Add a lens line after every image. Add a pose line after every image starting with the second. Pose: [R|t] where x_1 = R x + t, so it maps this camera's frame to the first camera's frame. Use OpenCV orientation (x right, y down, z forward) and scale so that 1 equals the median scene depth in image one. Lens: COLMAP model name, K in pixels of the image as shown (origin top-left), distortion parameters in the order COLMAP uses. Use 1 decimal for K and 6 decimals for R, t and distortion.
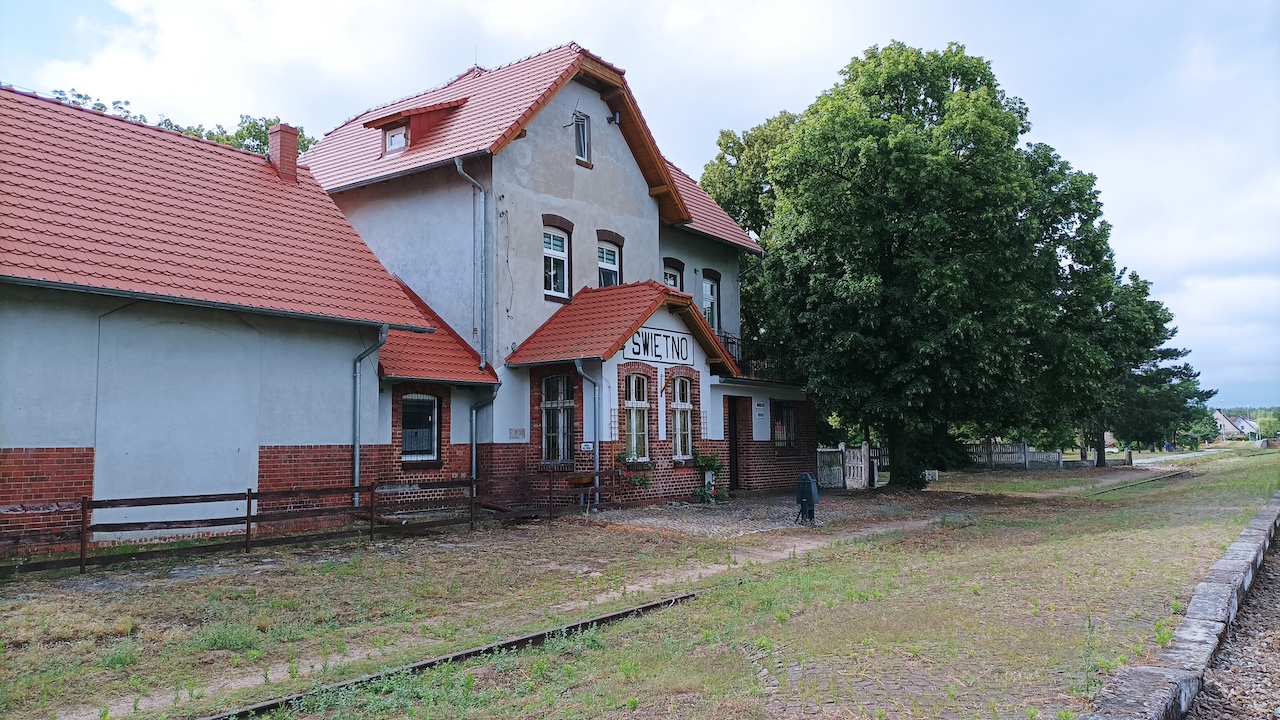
lens RADIAL K [[953.0, 0, 640.0], [0, 953.0, 360.0], [0, 0, 1]] dist [0.051490, 0.001694]
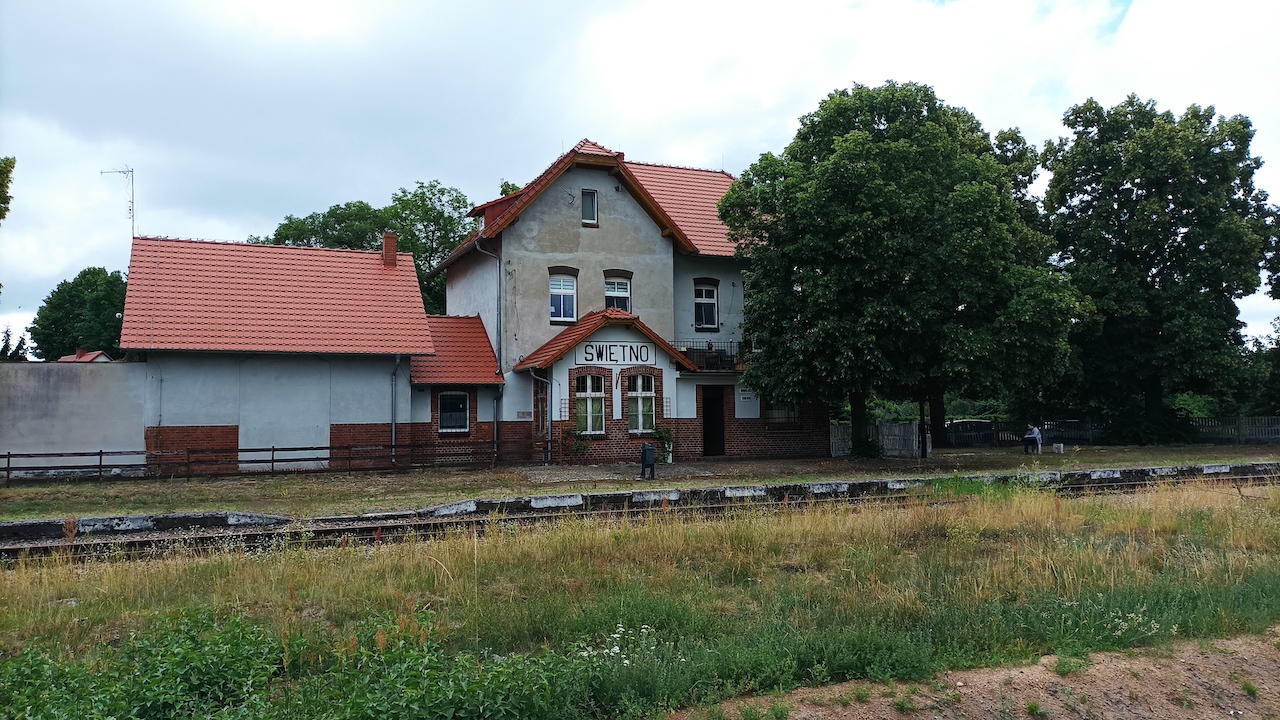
lens RADIAL K [[953.0, 0, 640.0], [0, 953.0, 360.0], [0, 0, 1]] dist [0.051490, 0.001694]
pose [[0.853984, -0.029437, -0.519465, 0.796447], [0.047911, 0.998605, 0.022174, -0.034774], [0.518088, -0.043825, 0.854204, -0.203433]]
